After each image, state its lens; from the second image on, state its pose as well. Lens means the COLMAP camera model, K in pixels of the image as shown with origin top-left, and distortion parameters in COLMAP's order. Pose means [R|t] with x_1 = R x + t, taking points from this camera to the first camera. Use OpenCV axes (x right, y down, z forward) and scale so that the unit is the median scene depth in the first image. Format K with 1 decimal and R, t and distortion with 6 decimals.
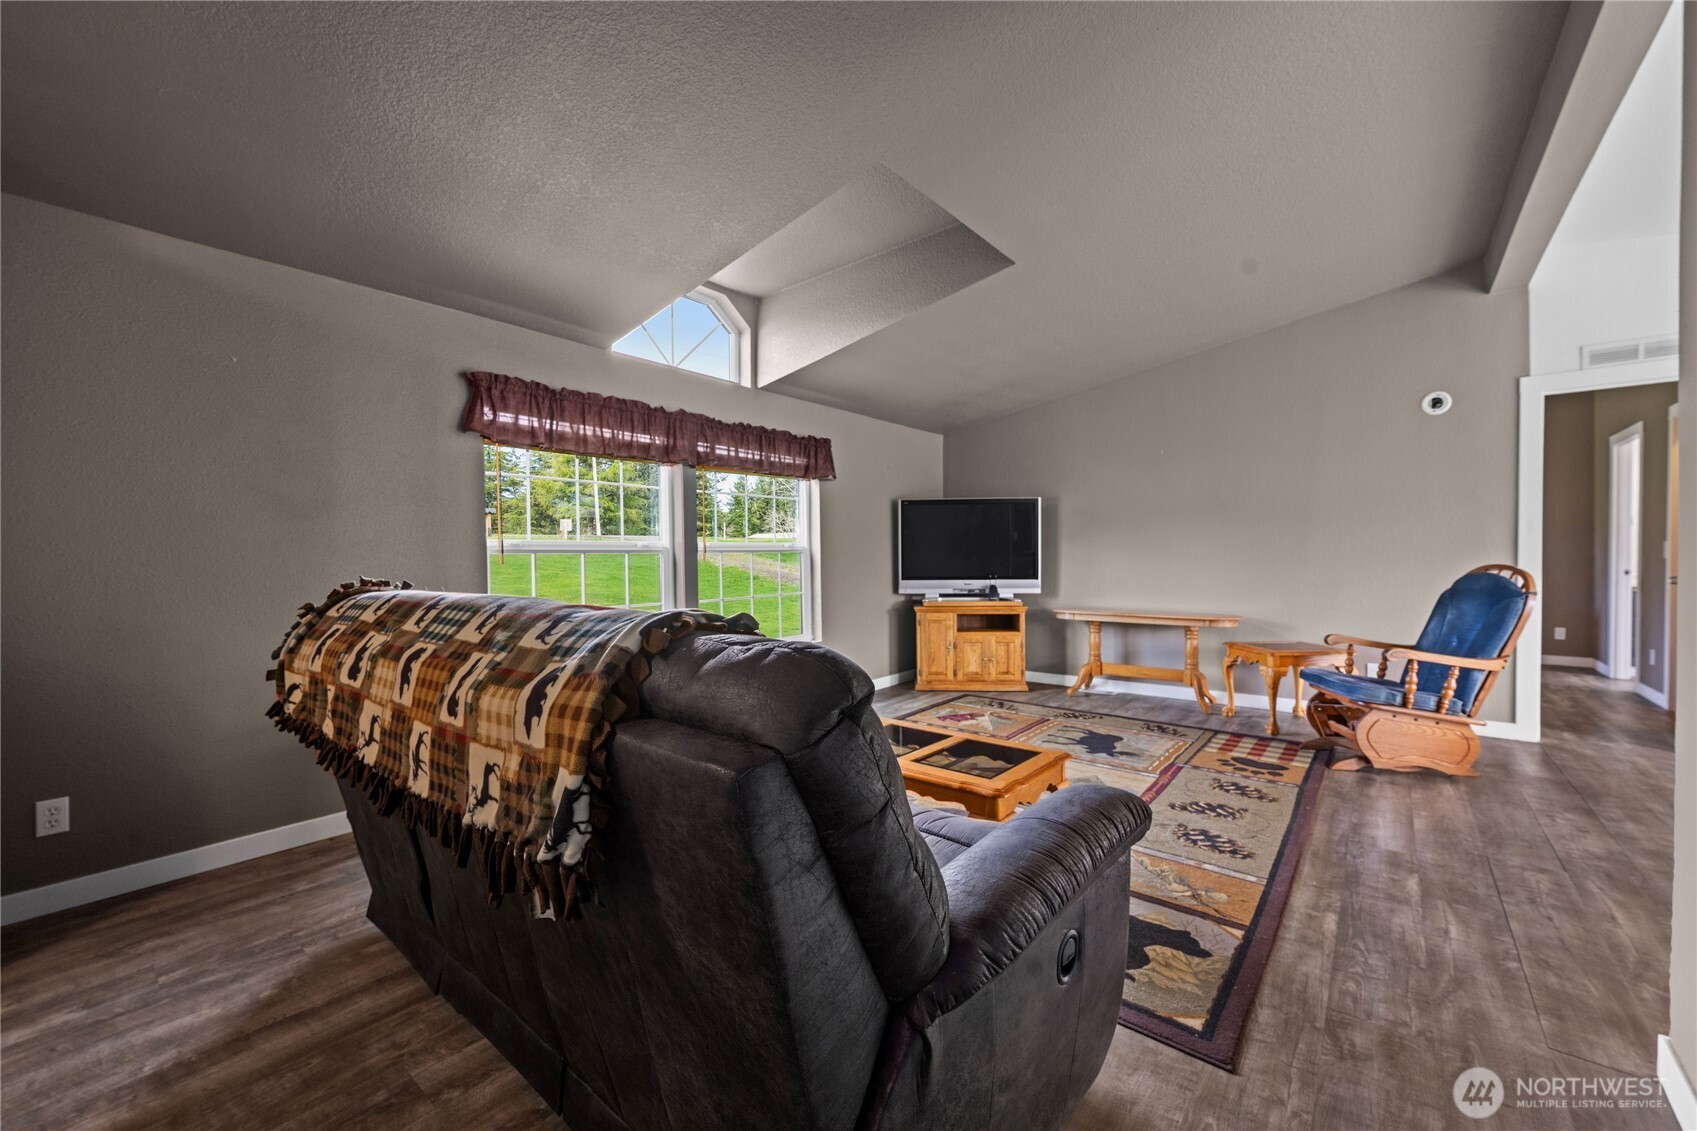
lens RADIAL K [[668.7, 0, 842.1], [0, 668.7, 564.4], [0, 0, 1]] dist [0.000997, 0.000377]
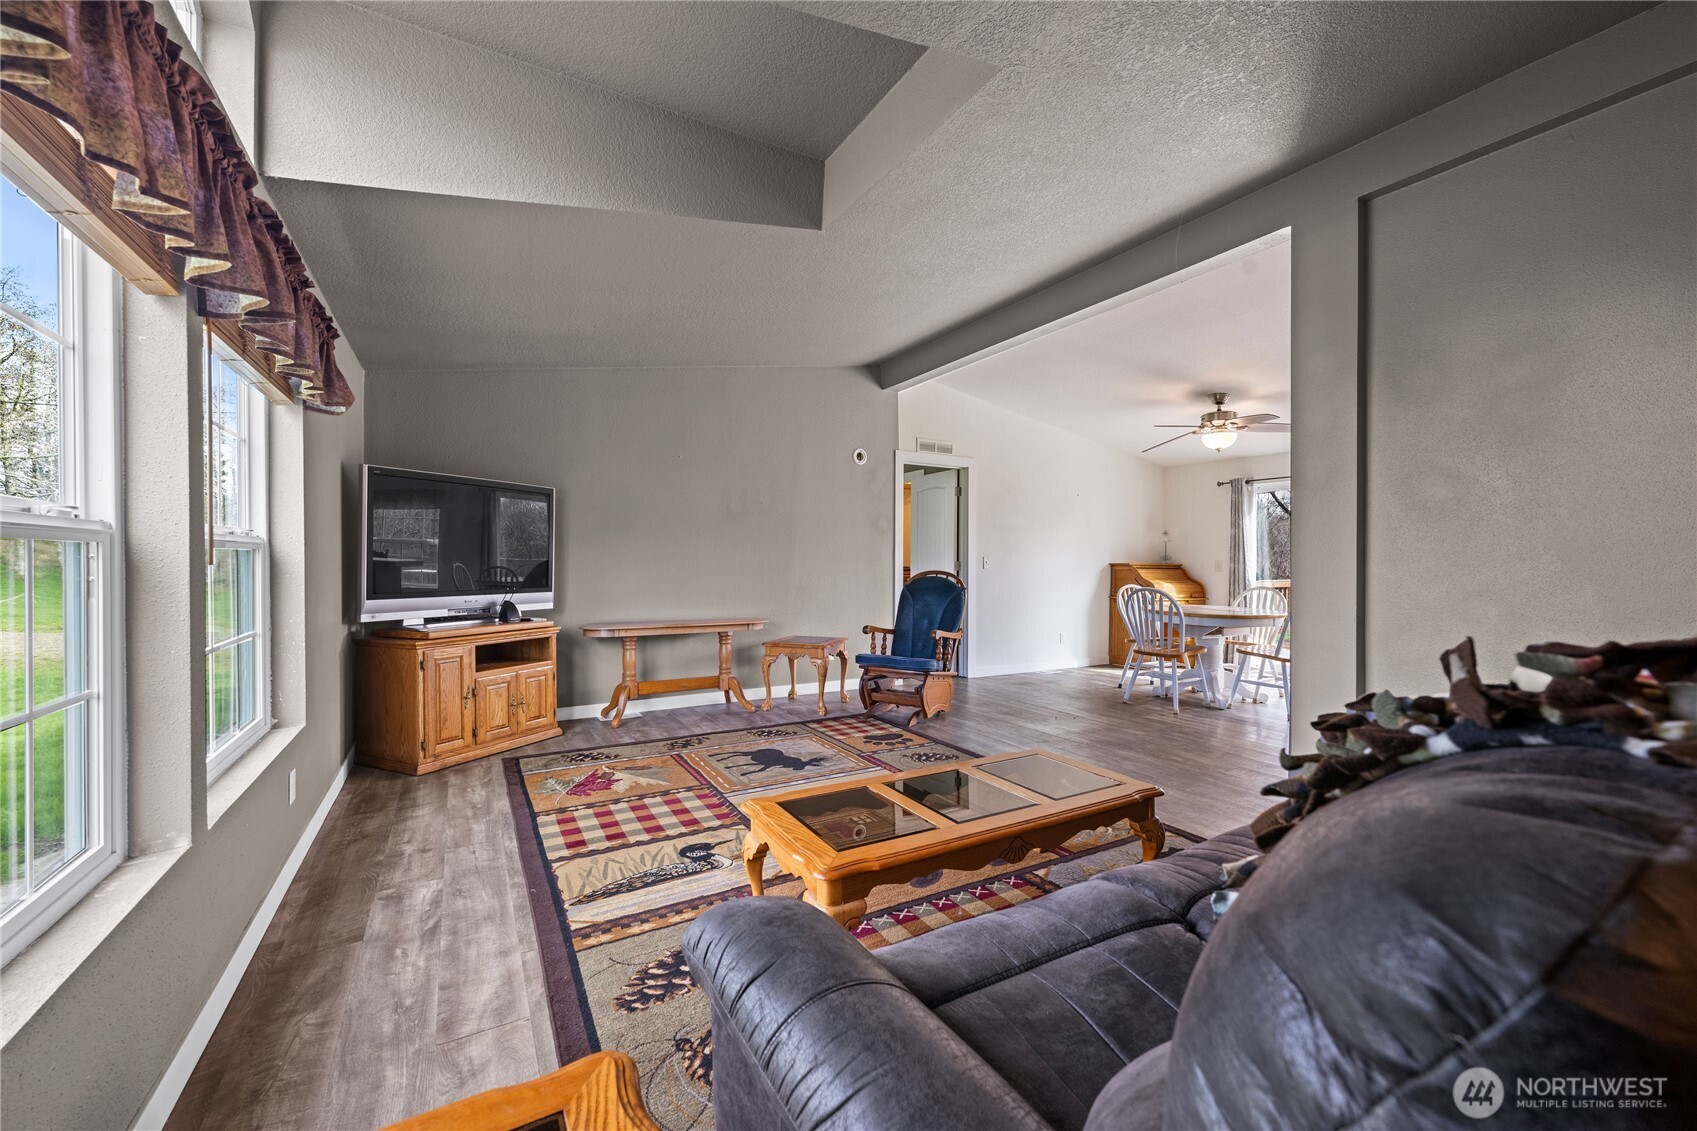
lens RADIAL K [[668.7, 0, 853.2], [0, 668.7, 563.7], [0, 0, 1]] dist [0.000997, 0.000377]
pose [[0.345748, 0.008451, 0.938289, -0.424518], [0.003630, 0.999940, -0.010344, -0.001002], [-0.938320, 0.006982, 0.345697, 0.507734]]
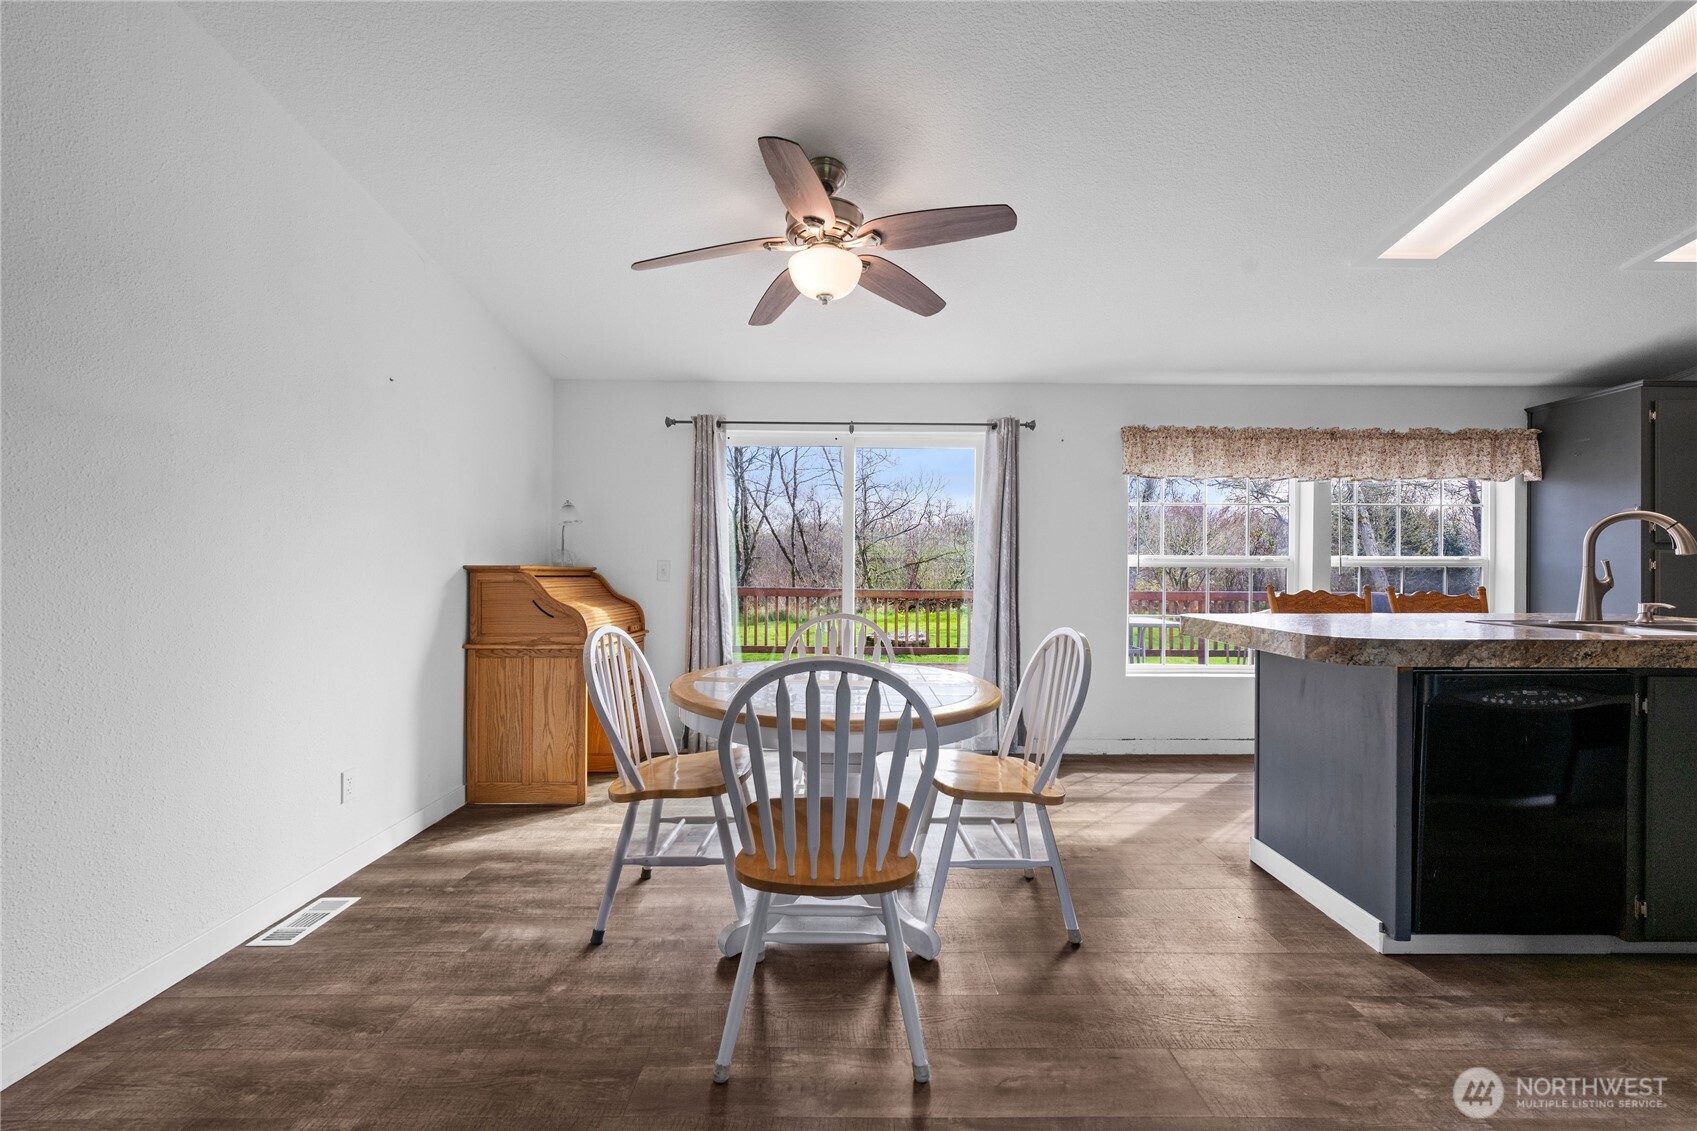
lens RADIAL K [[668.7, 0, 848.7], [0, 668.7, 570.1], [0, 0, 1]] dist [0.000997, 0.000377]
pose [[-0.653747, 0.011012, 0.756633, 0.618874], [0.012637, 0.999914, -0.003634, -0.005116], [-0.756608, 0.007186, -0.653830, 0.641766]]
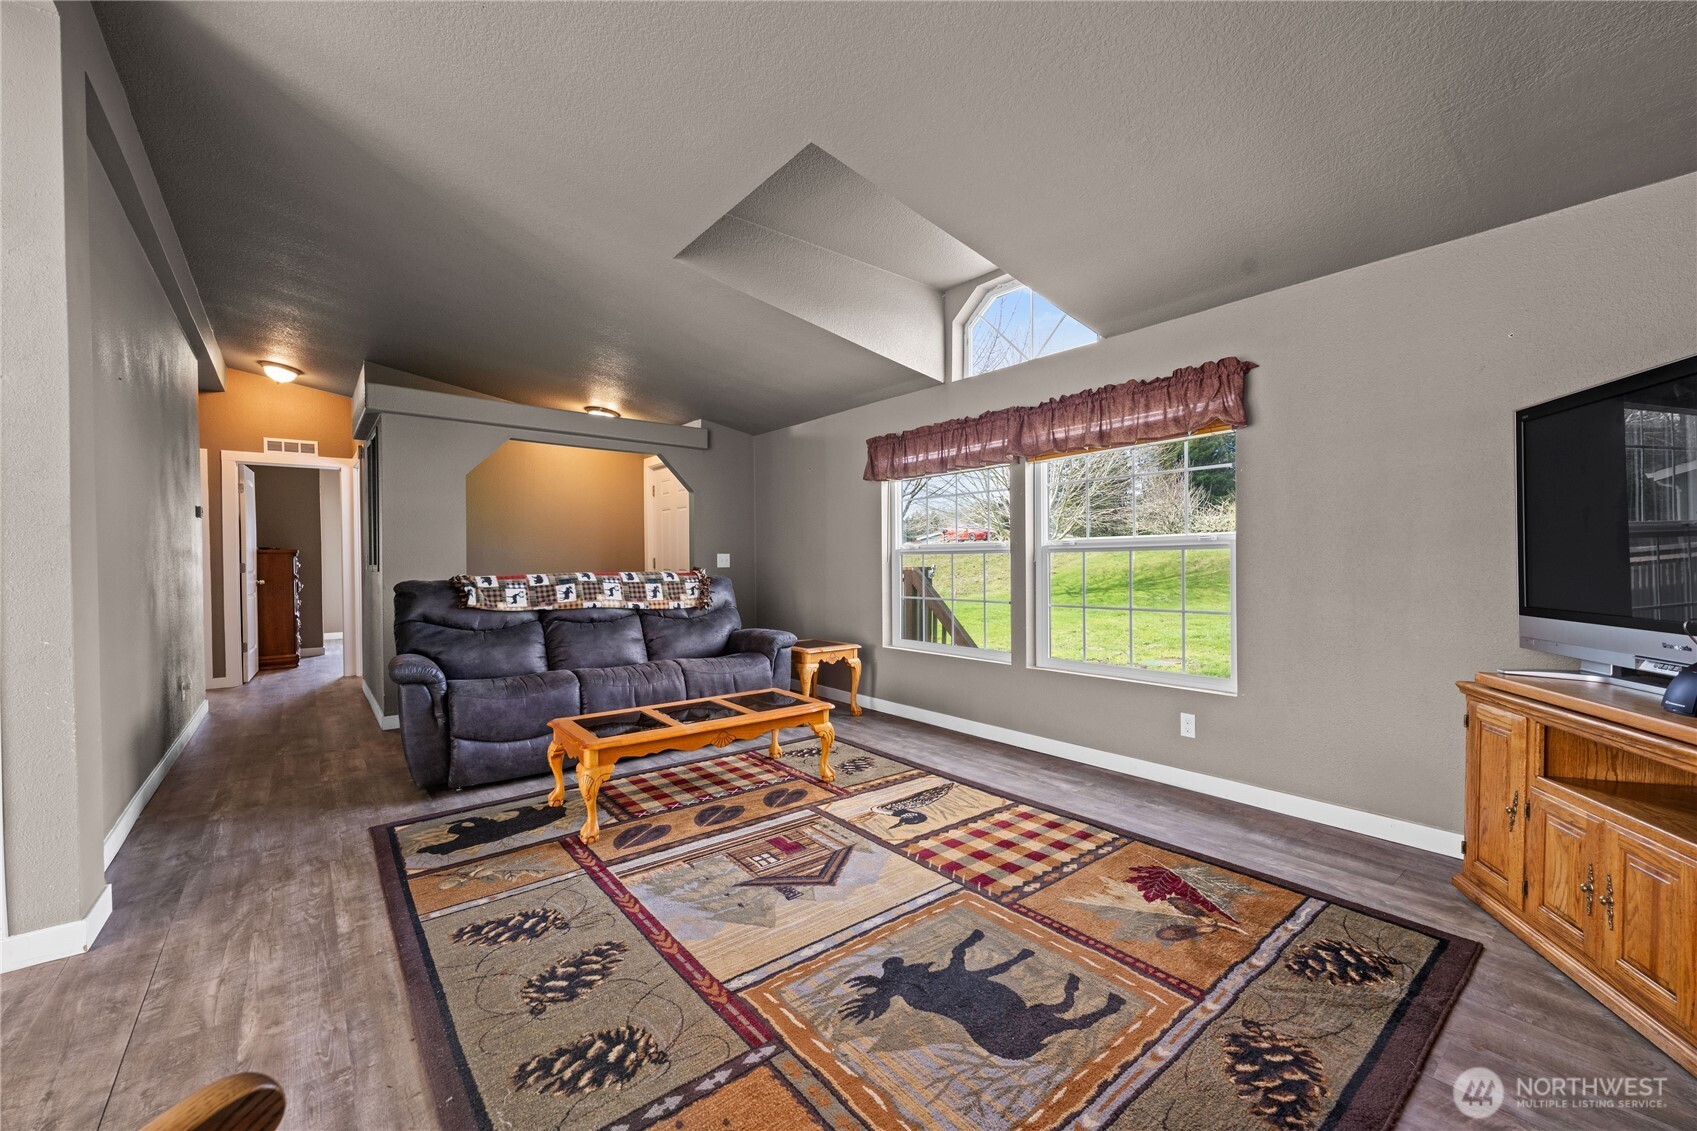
lens RADIAL K [[668.7, 0, 849.3], [0, 668.7, 559.1], [0, 0, 1]] dist [0.000997, 0.000377]
pose [[-0.196142, 0.011010, -0.980514, 0.730406], [-0.000175, 0.999937, 0.011263, -0.017336], [0.980575, 0.002381, -0.196128, 0.907595]]
